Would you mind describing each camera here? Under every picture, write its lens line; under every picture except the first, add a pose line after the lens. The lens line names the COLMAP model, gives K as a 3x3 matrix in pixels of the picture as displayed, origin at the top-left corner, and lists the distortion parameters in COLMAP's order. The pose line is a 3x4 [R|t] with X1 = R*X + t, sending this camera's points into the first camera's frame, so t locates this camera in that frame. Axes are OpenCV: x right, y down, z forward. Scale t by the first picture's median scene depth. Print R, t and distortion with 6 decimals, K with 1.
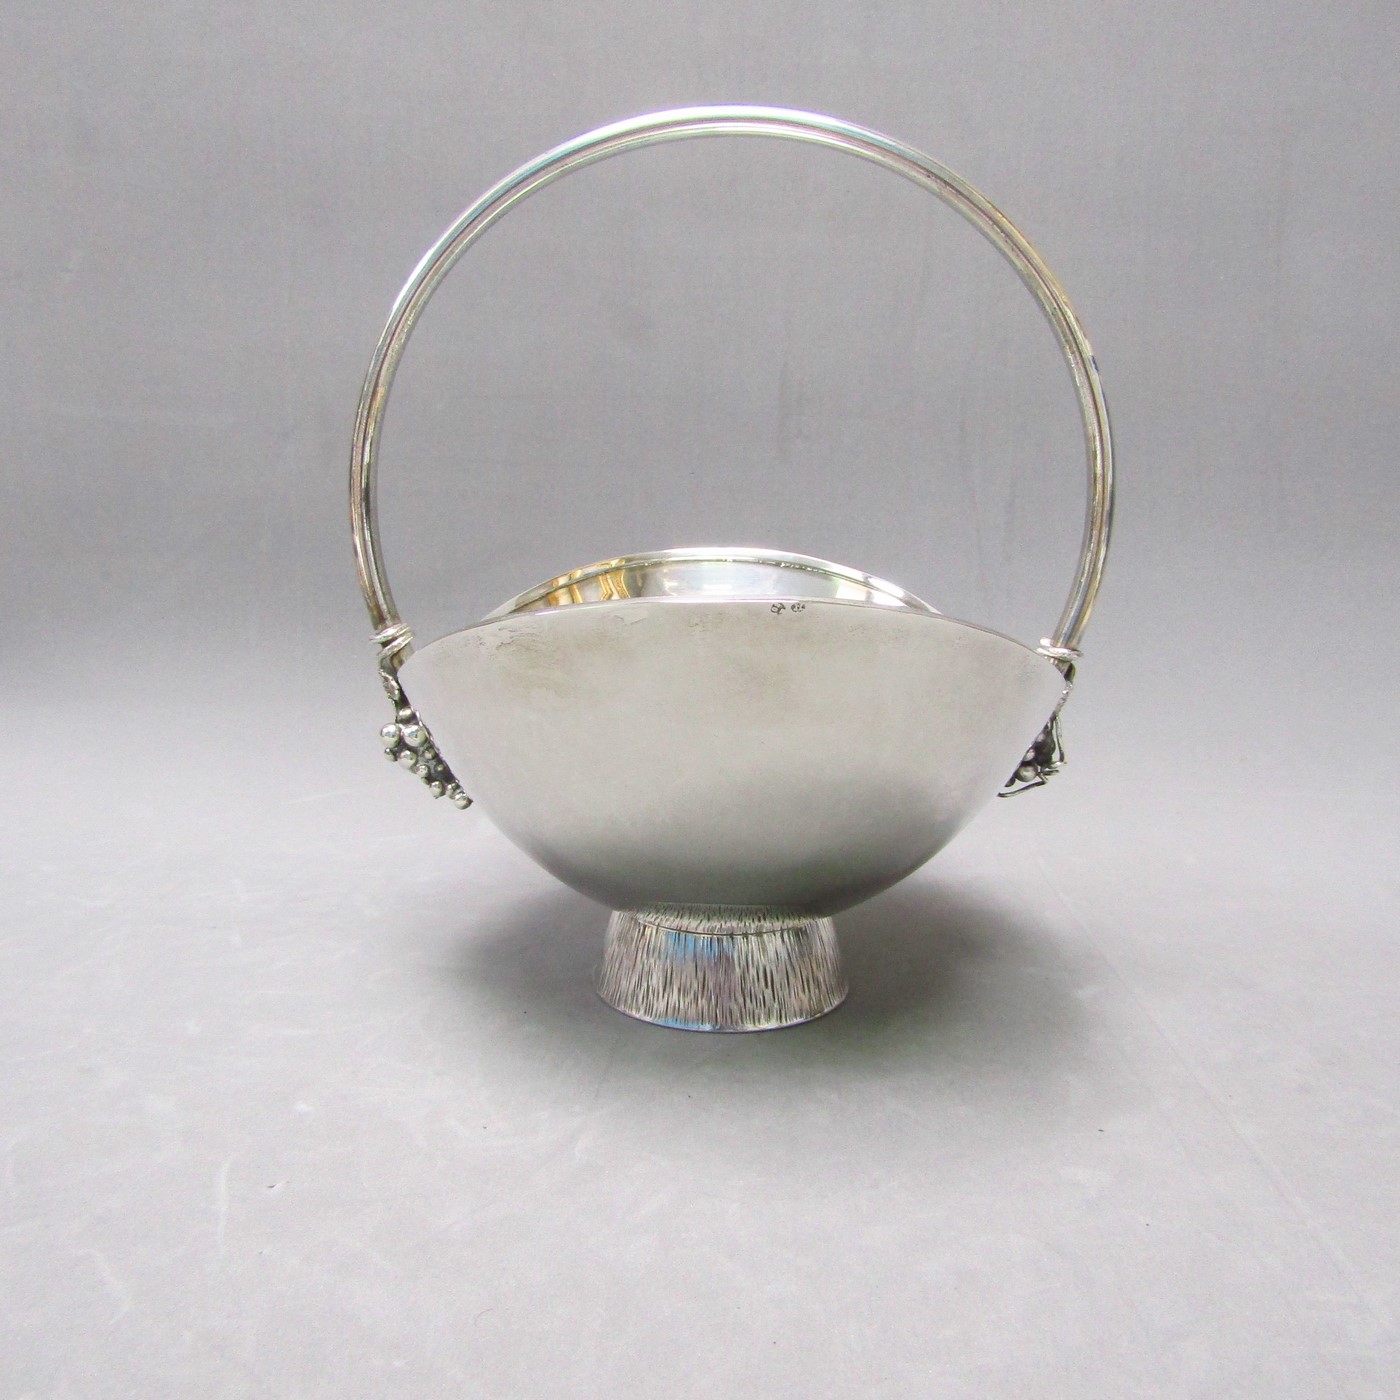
lens RADIAL K [[1322.4, 0, 700.0], [0, 1322.4, 700.0], [0, 0, 1]] dist [-0.005568, -0.010251]
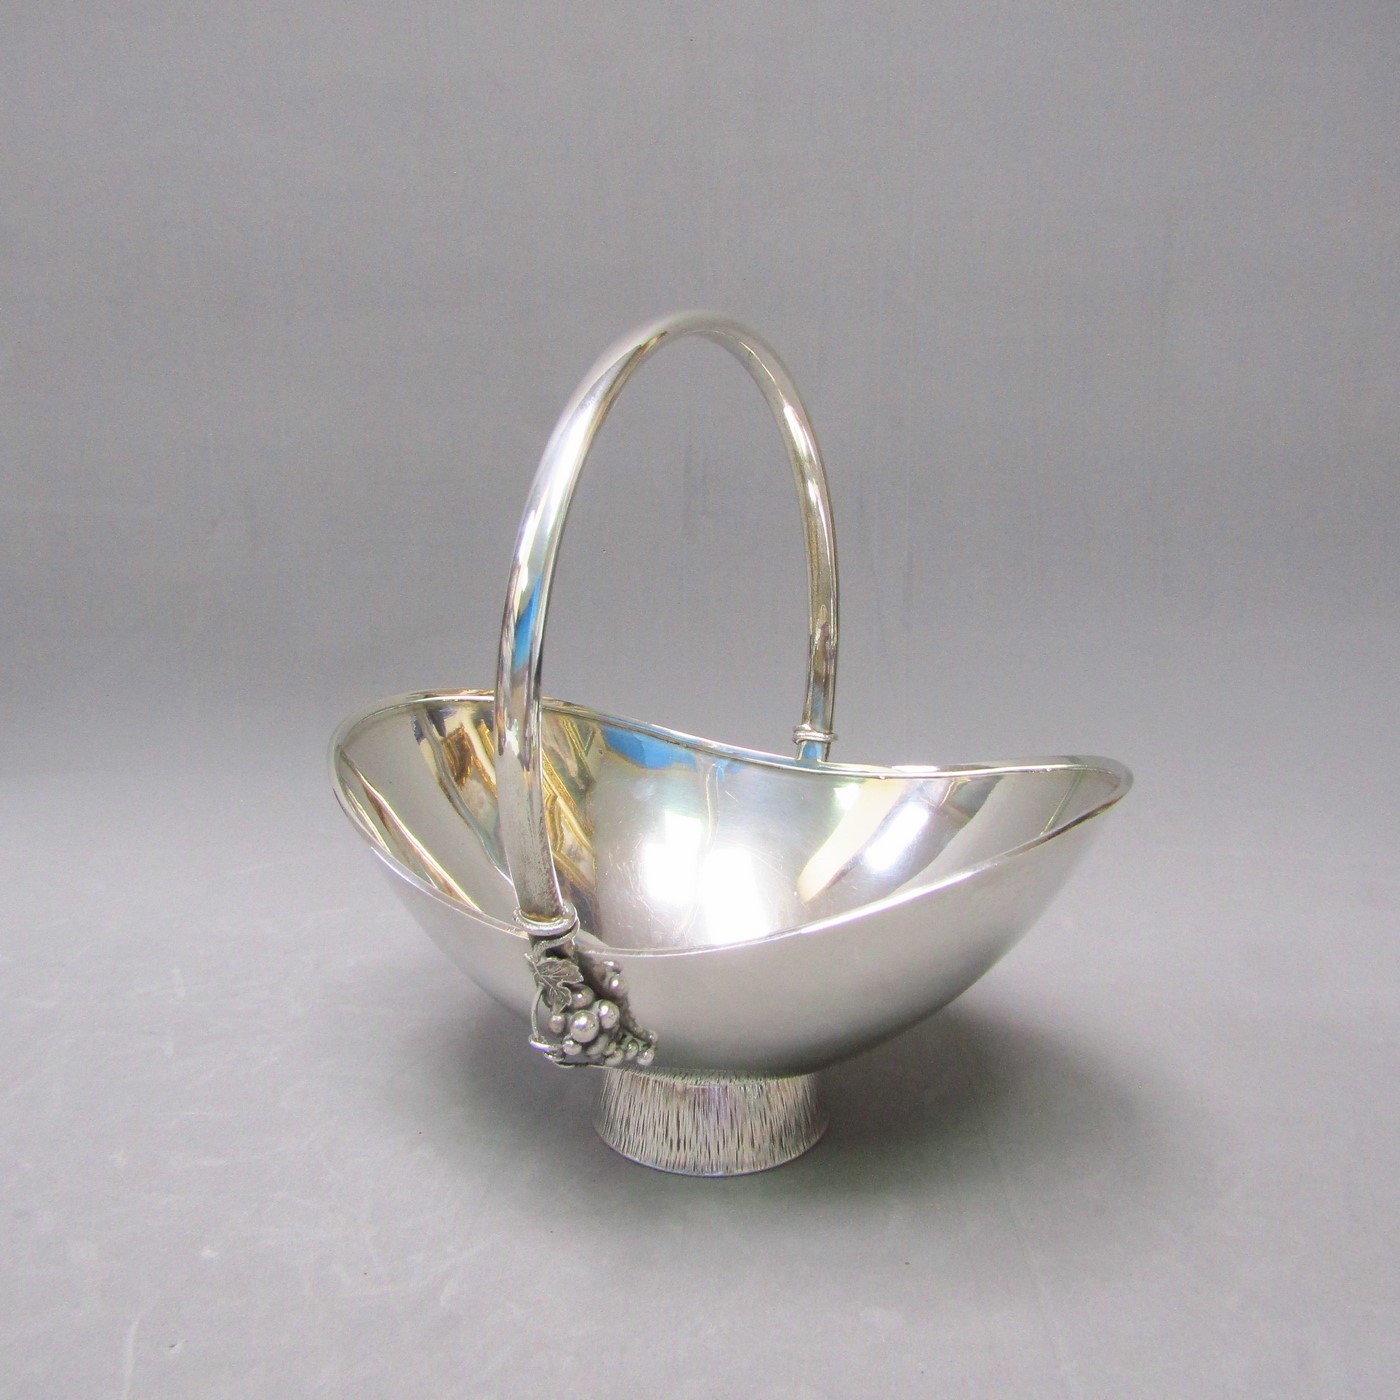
lens RADIAL K [[1322.4, 0, 700.0], [0, 1322.4, 700.0], [0, 0, 1]] dist [-0.005568, -0.010251]
pose [[0.999792, -0.020113, -0.003327, 0.118526], [0.020298, 0.997296, 0.070631, -0.207761], [0.001898, -0.070684, 0.997497, -0.087835]]
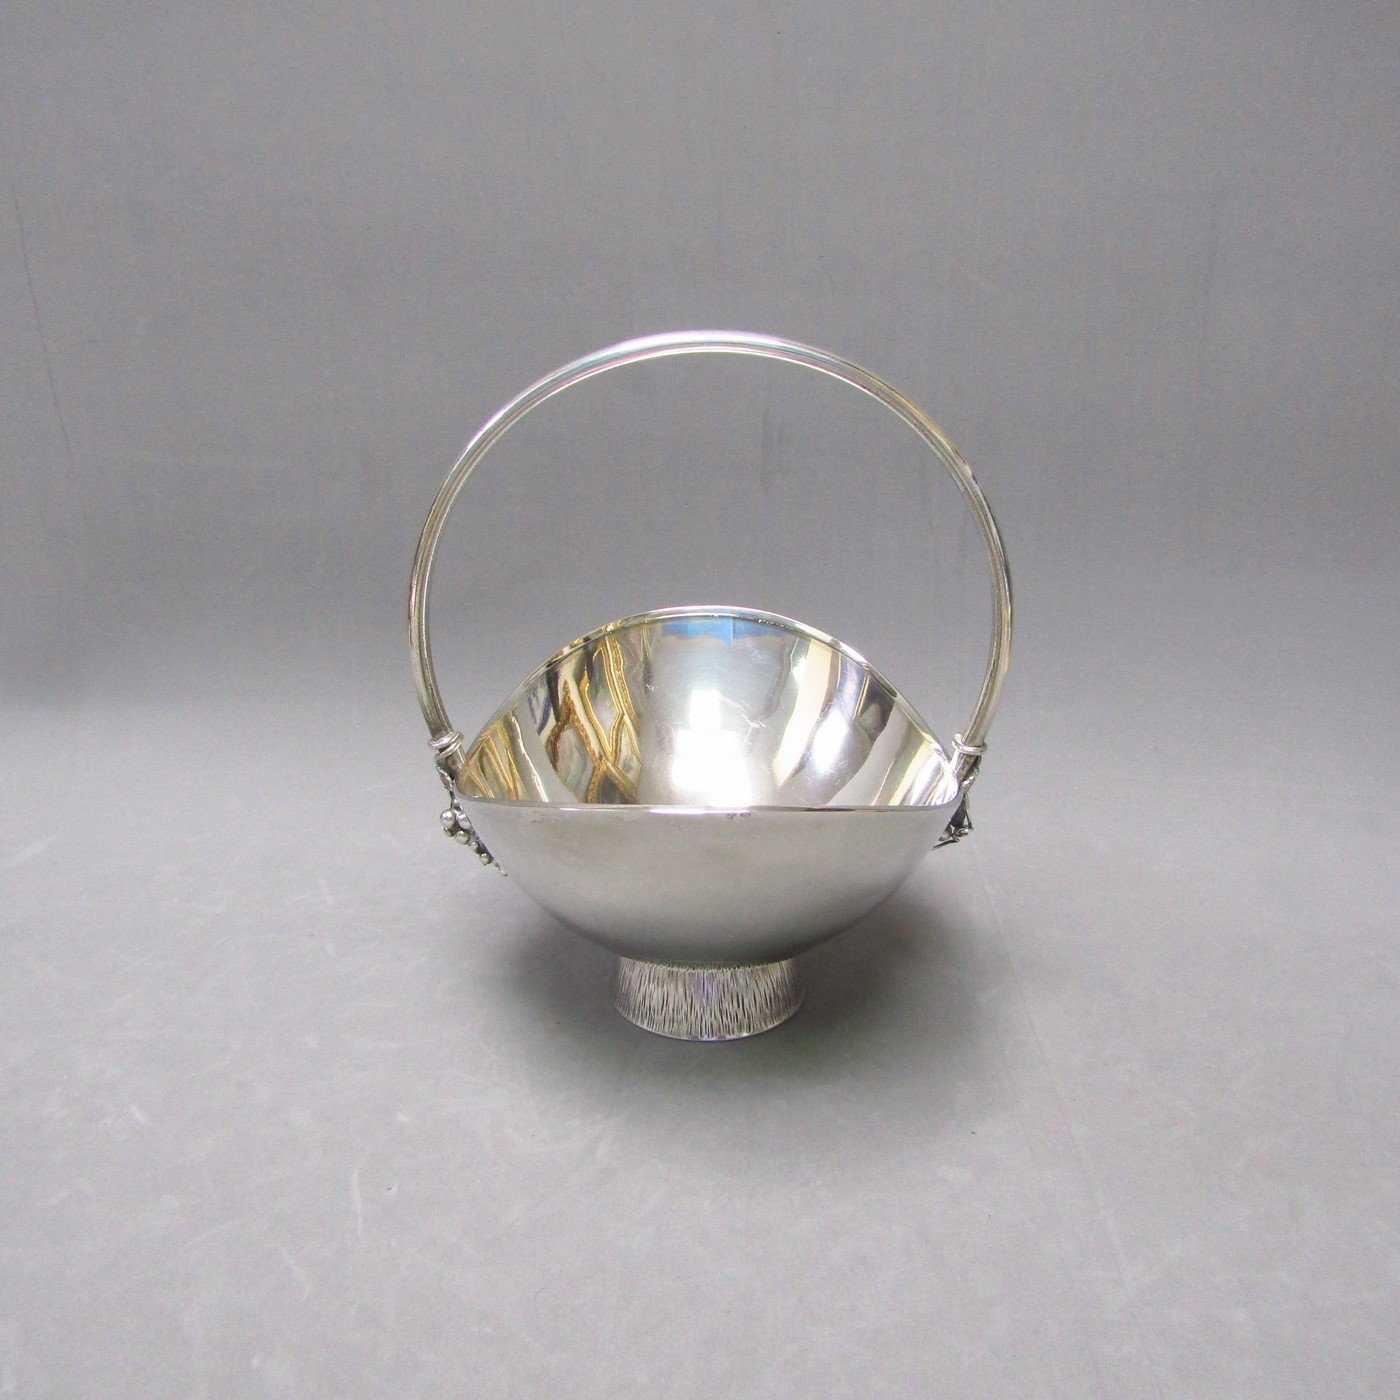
lens RADIAL K [[1322.4, 0, 700.0], [0, 1322.4, 700.0], [0, 0, 1]] dist [-0.005568, -0.010251]
pose [[0.999864, -0.009561, -0.013430, 0.032381], [0.011453, 0.988808, 0.148755, -0.288942], [0.011858, -0.148888, 0.988783, -0.271295]]
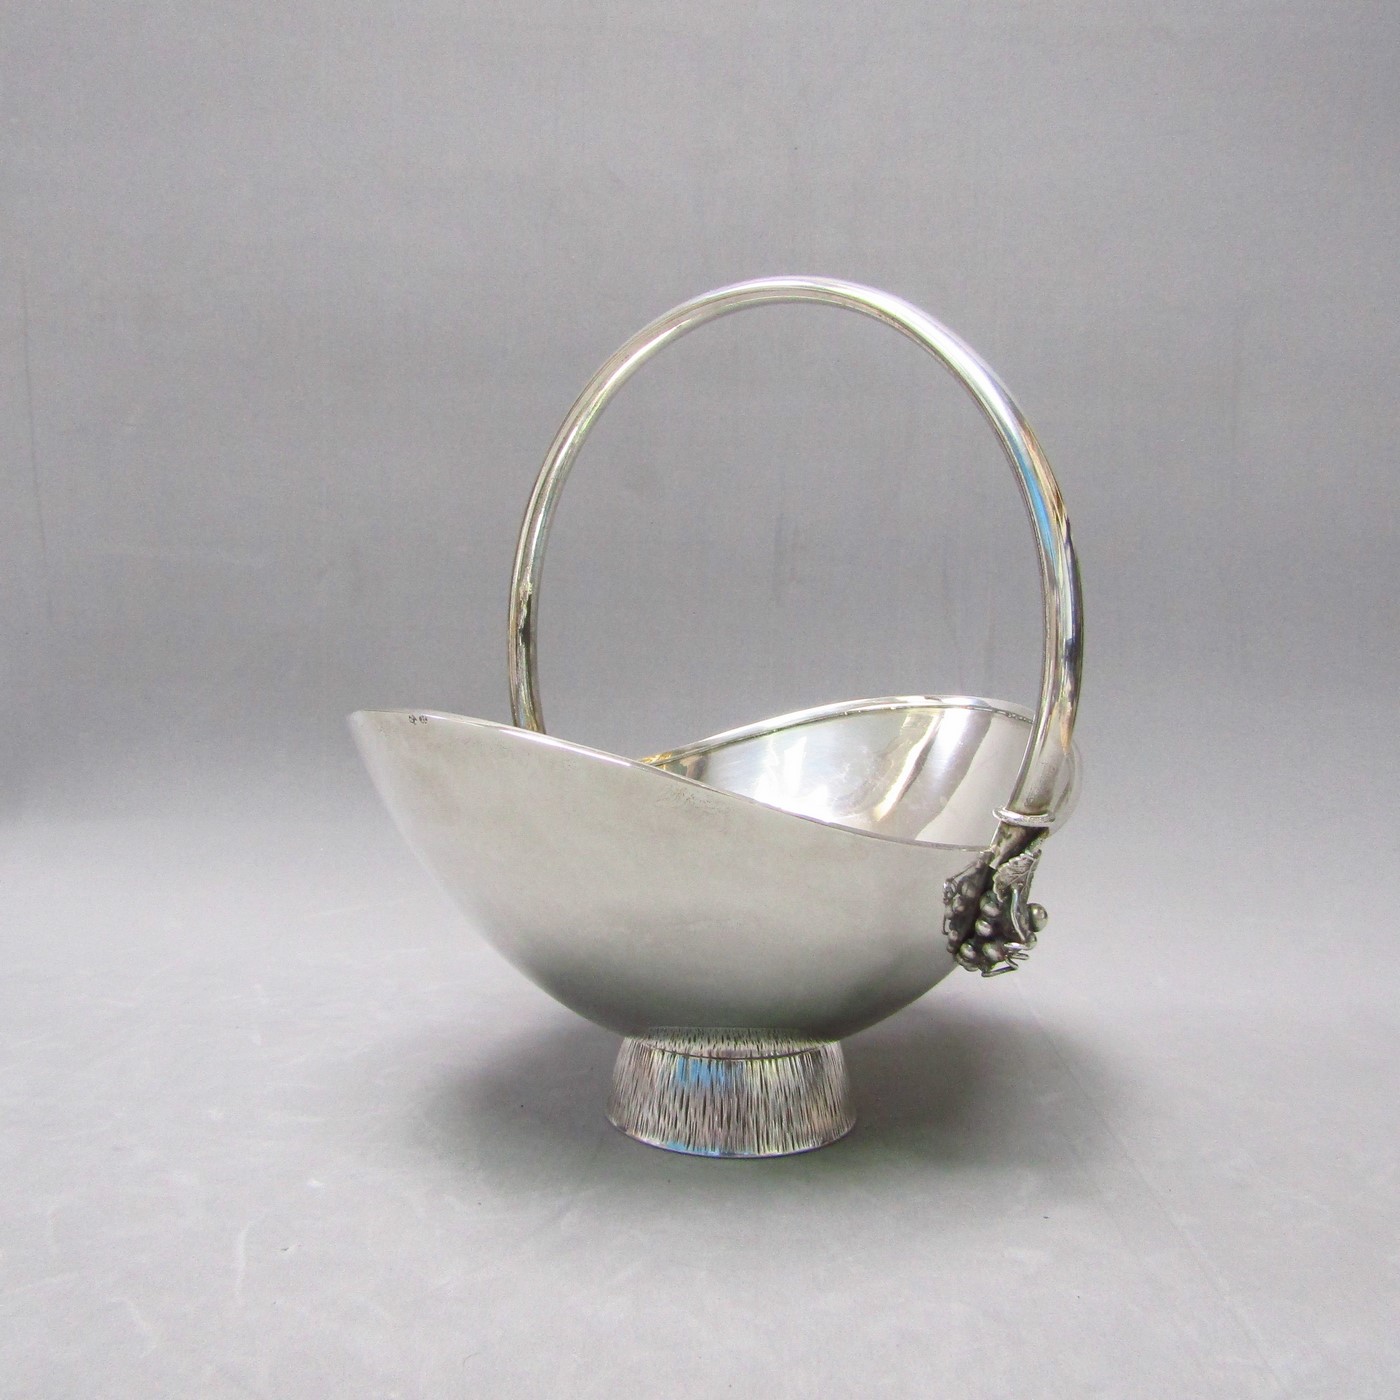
lens RADIAL K [[1322.4, 0, 700.0], [0, 1322.4, 700.0], [0, 0, 1]] dist [-0.005568, -0.010251]
pose [[0.999826, 0.011103, -0.014990, 0.026451], [-0.012562, 0.994806, -0.101015, 0.013883], [0.013791, 0.101185, 0.994772, -0.108187]]
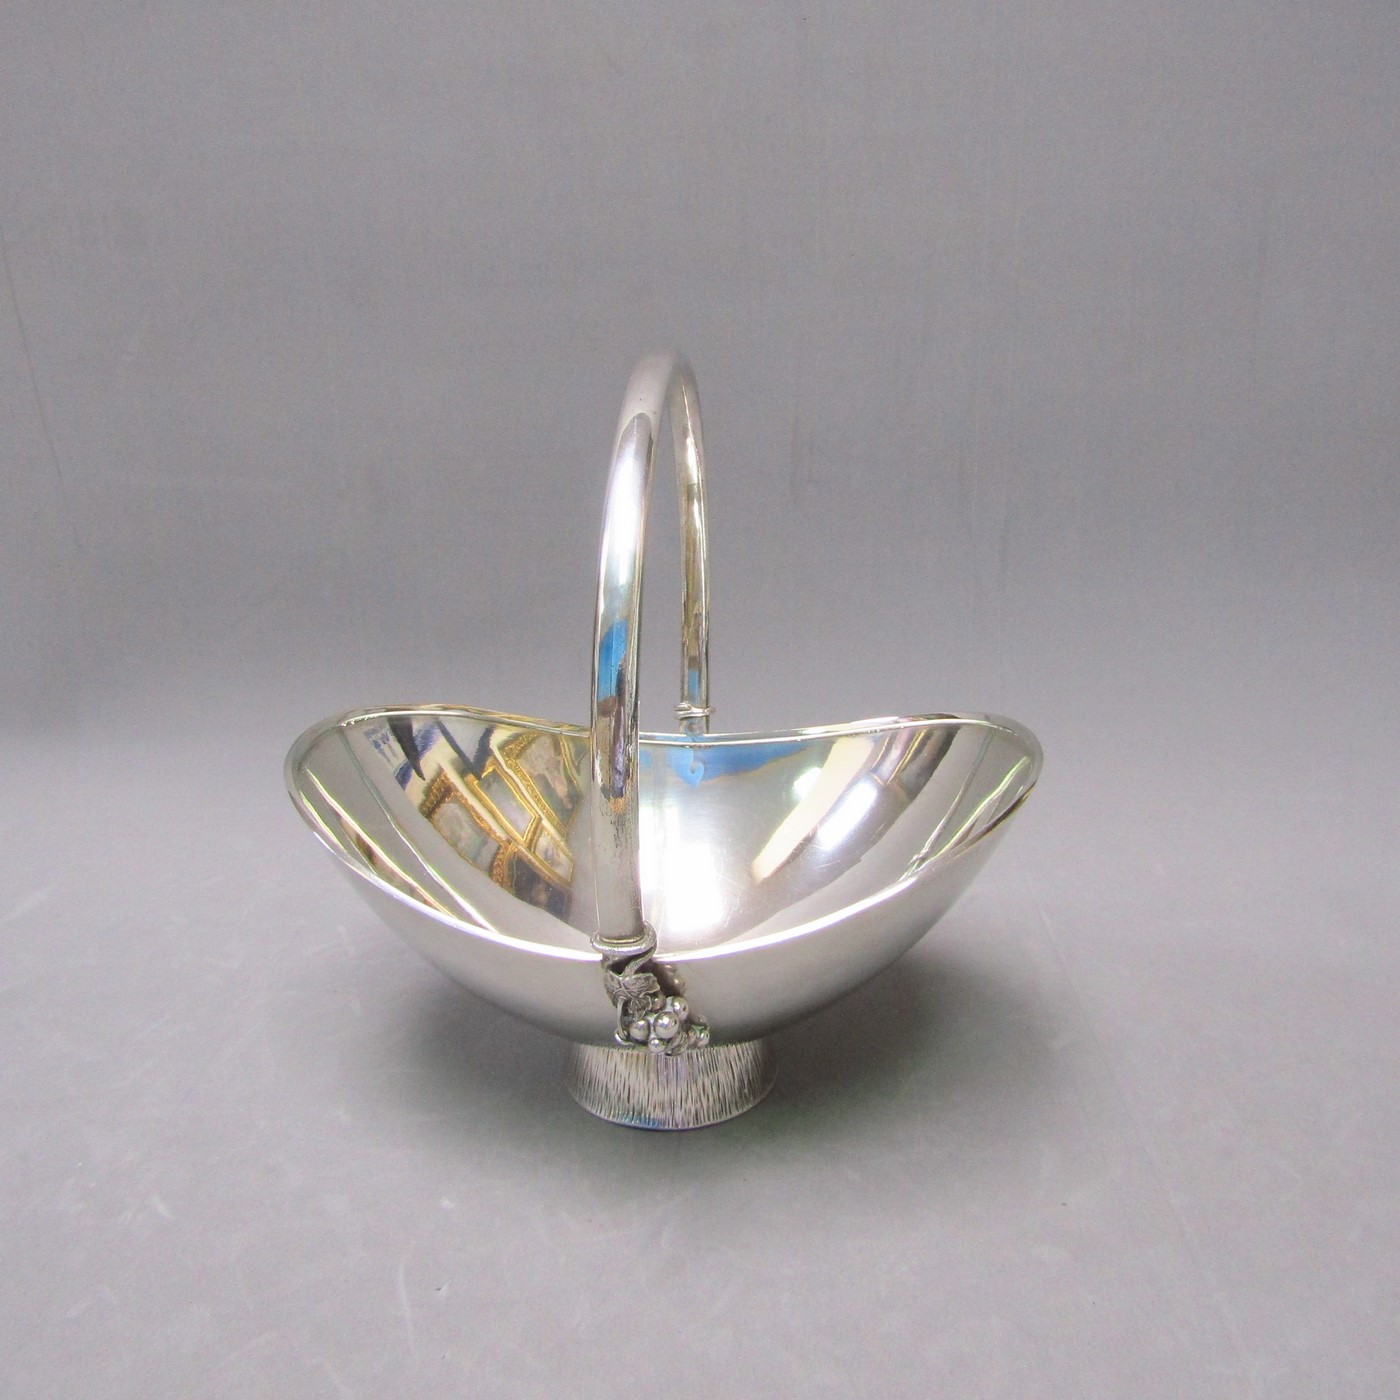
lens RADIAL K [[1322.4, 0, 700.0], [0, 1322.4, 700.0], [0, 0, 1]] dist [-0.005568, -0.010251]
pose [[0.999455, -0.032509, -0.005654, -0.025825], [0.032994, 0.986900, 0.157926, -0.323984], [0.000446, -0.158026, 0.987435, -0.172433]]
